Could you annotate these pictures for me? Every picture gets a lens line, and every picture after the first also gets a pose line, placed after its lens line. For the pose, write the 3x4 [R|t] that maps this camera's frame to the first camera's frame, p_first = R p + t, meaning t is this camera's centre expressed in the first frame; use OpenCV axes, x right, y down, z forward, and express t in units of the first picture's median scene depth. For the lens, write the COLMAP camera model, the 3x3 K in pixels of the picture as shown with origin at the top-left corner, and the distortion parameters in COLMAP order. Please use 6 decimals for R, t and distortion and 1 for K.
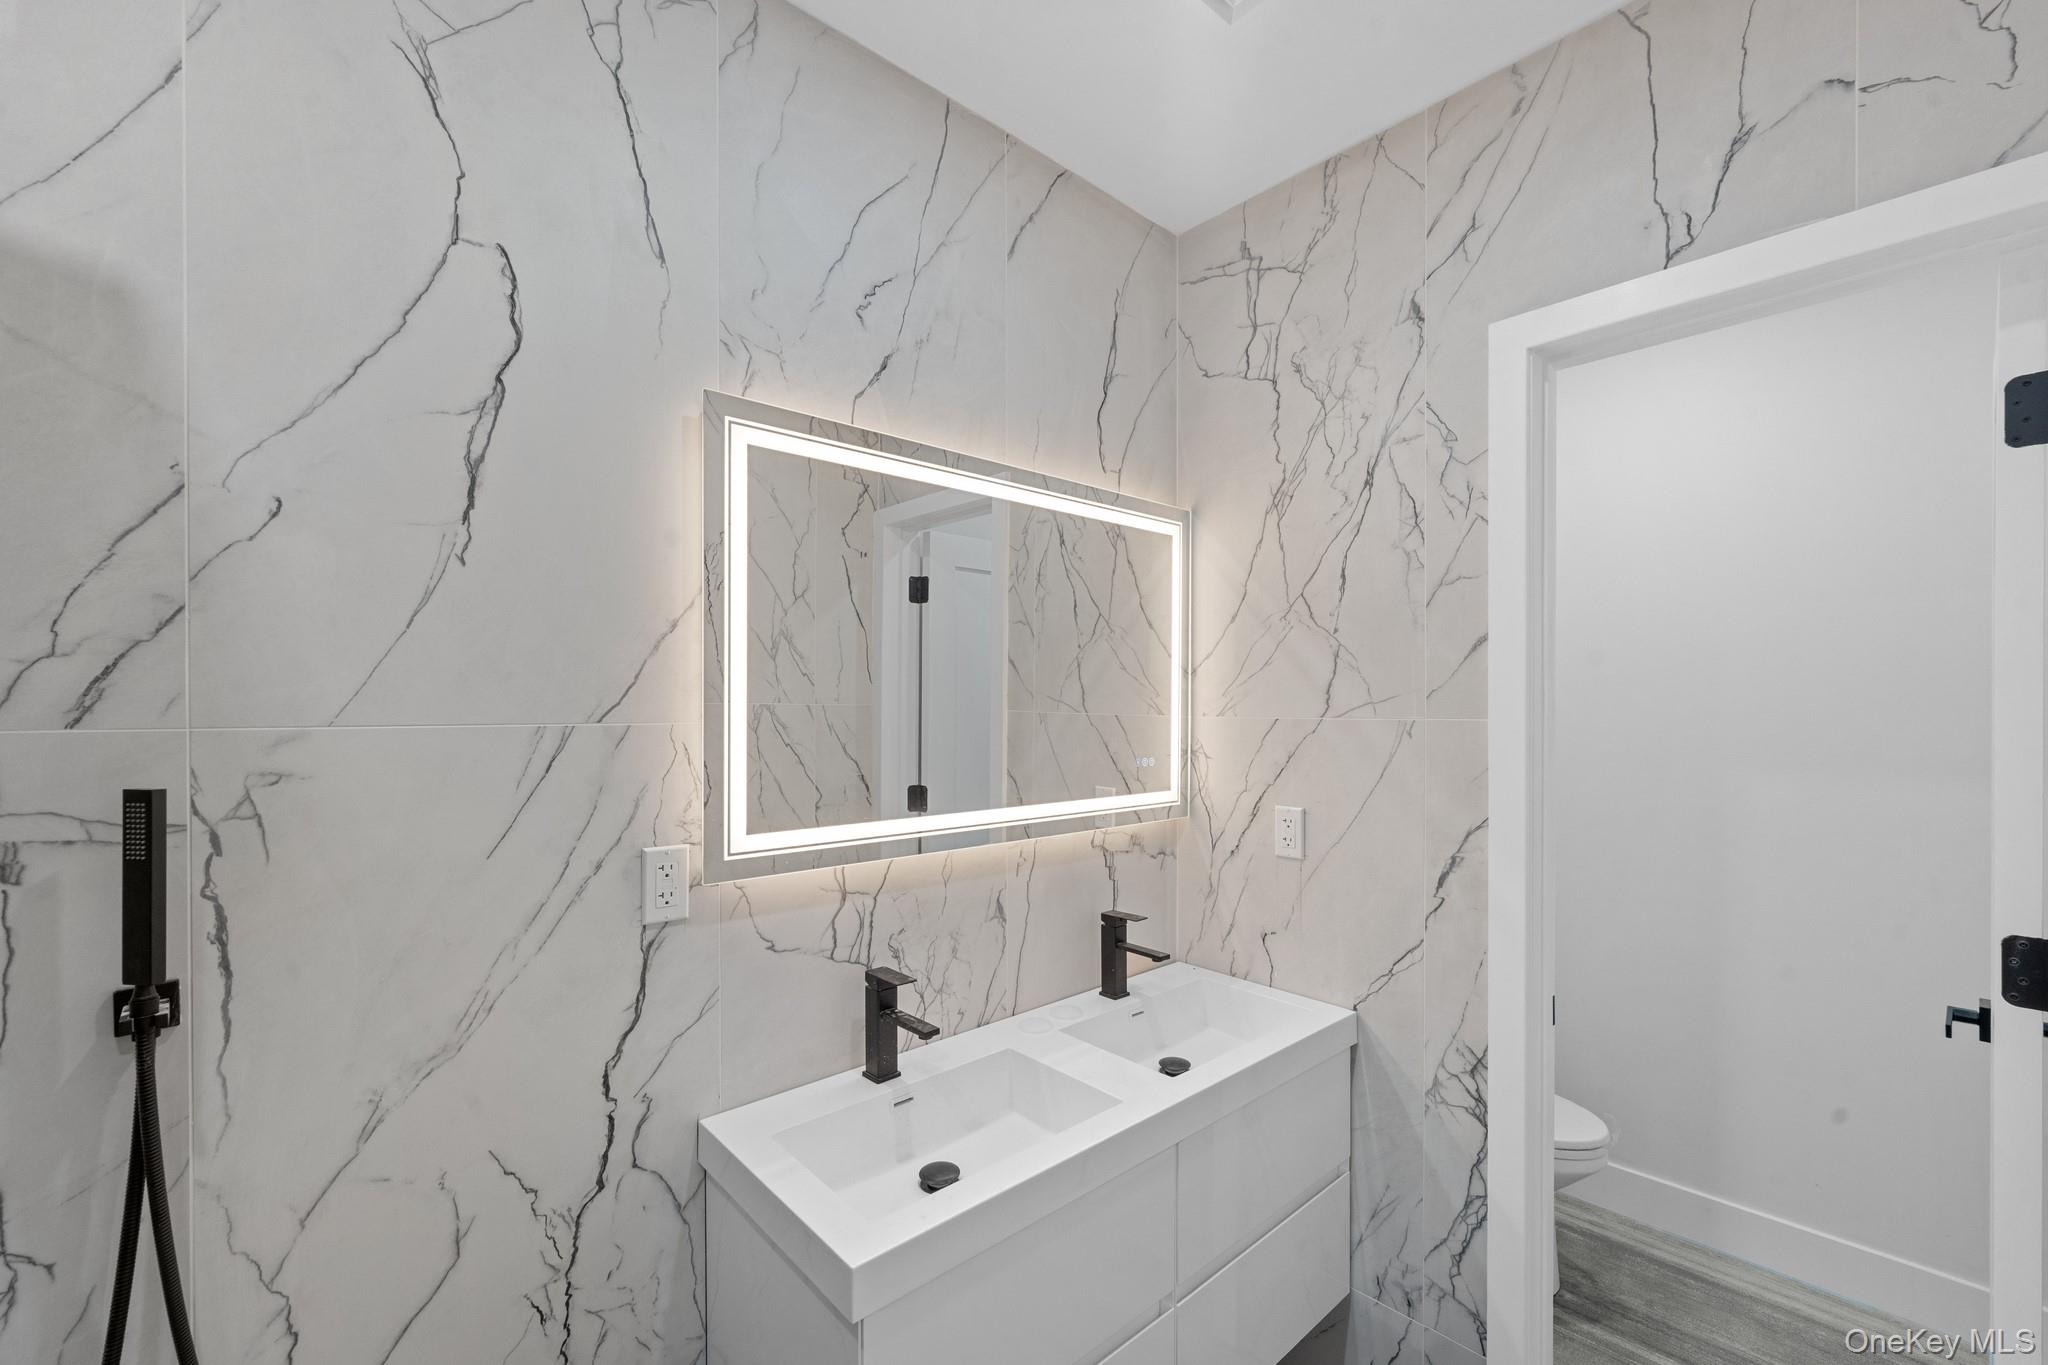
lens RADIAL K [[837.9, 0, 1023.1], [0, 837.9, 709.0], [0, 0, 1]] dist [-0.003263, -0.000317]
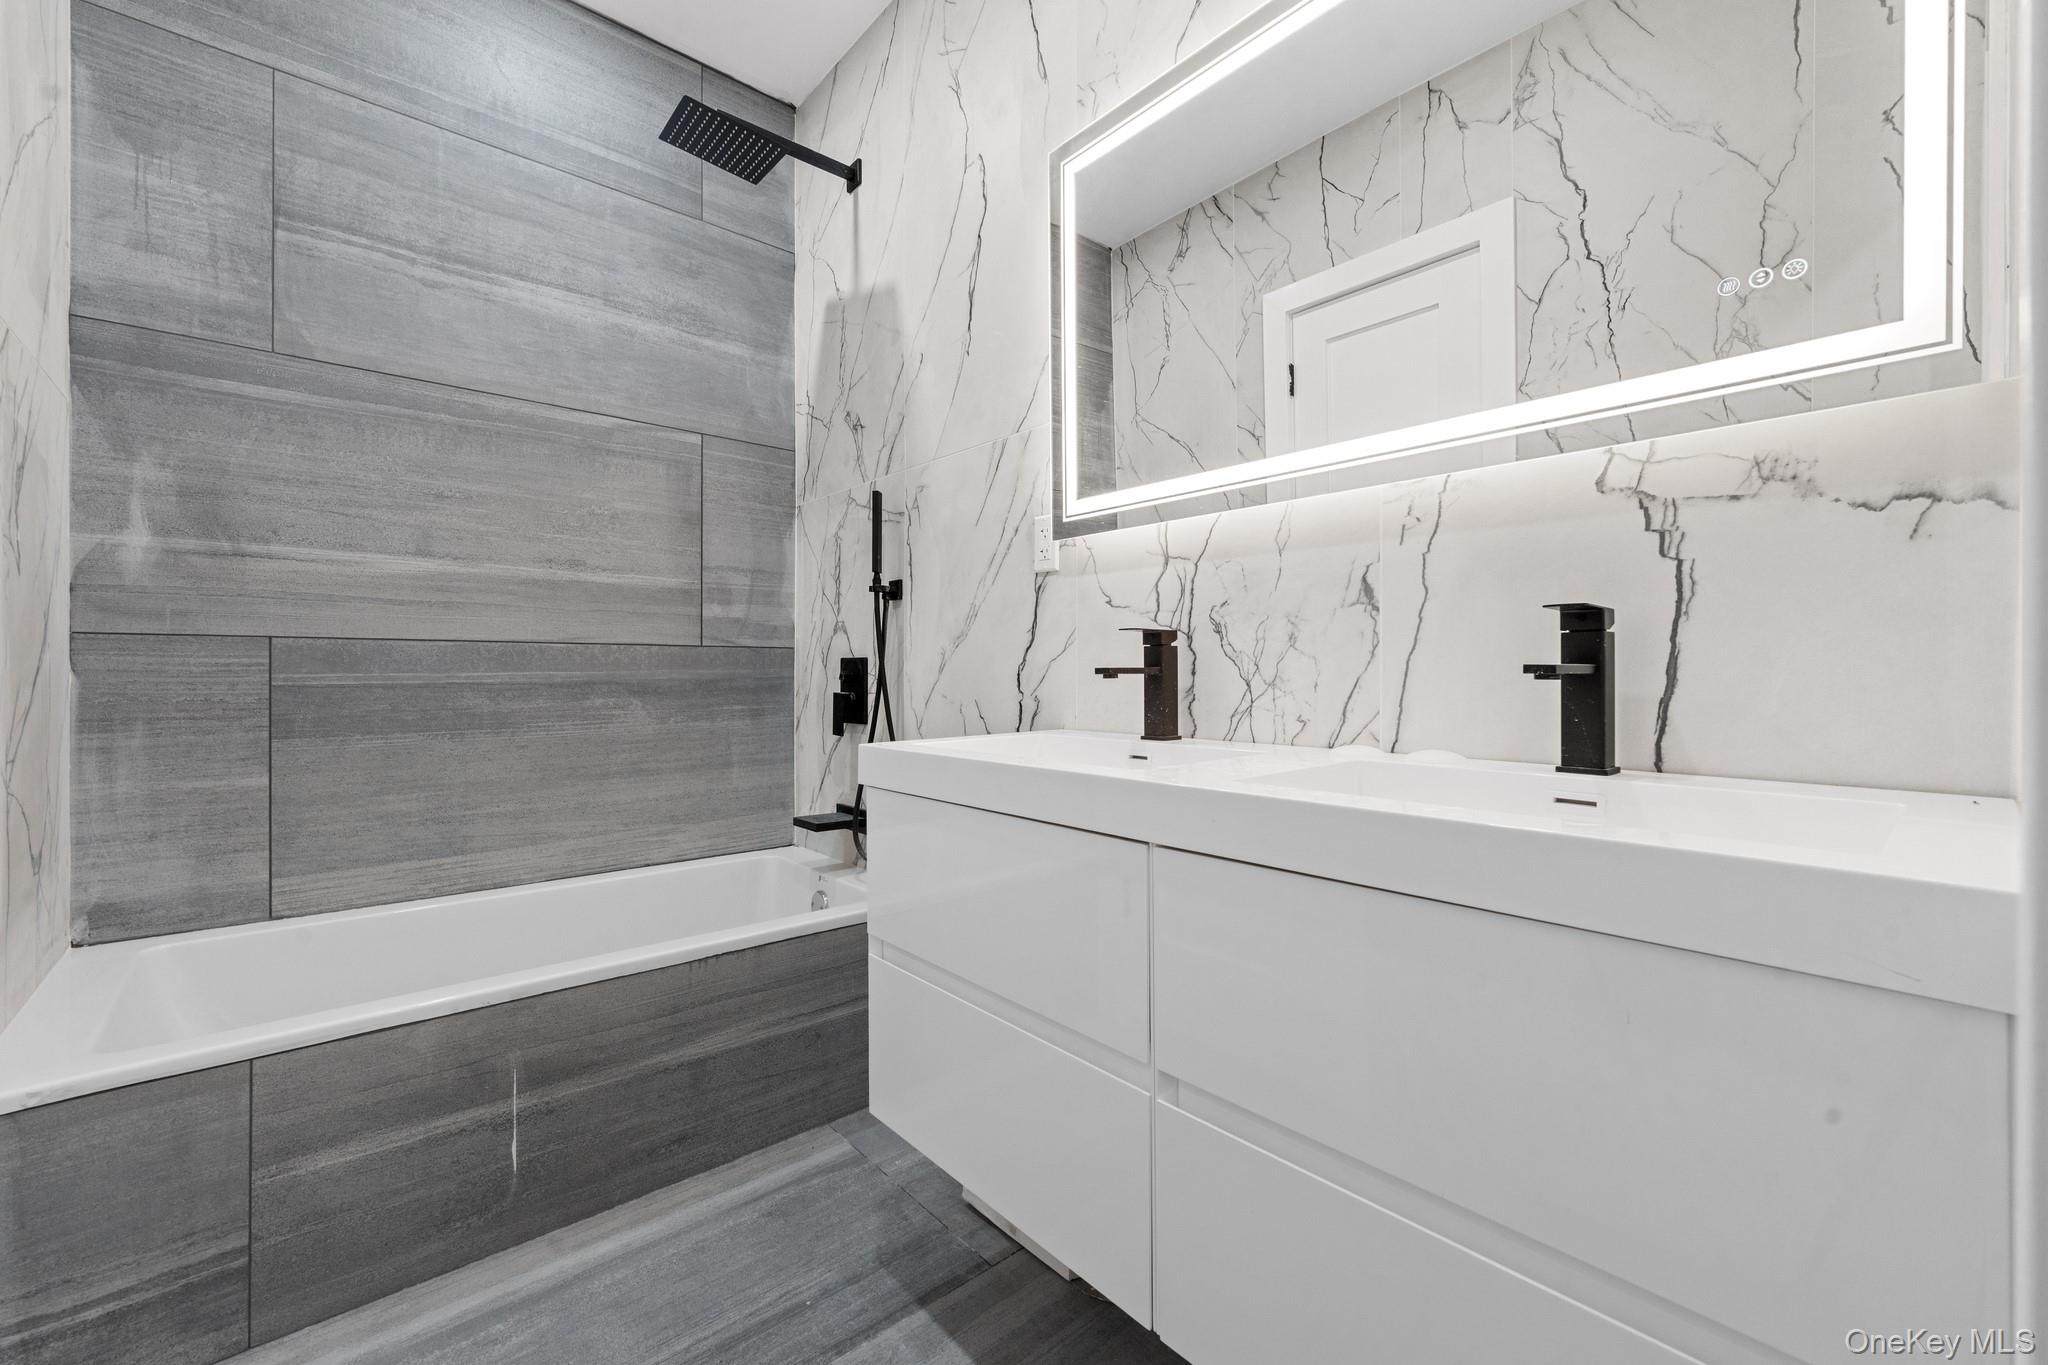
lens RADIAL K [[833.1, 0, 1014.6], [0, 833.1, 680.3], [0, 0, 1]] dist [-0.001836, -0.000181]
pose [[-0.028418, 0.008947, -0.999556, 0.854310], [-0.001758, 0.999958, 0.009001, 0.390957], [0.999595, 0.002013, -0.028401, 0.928166]]
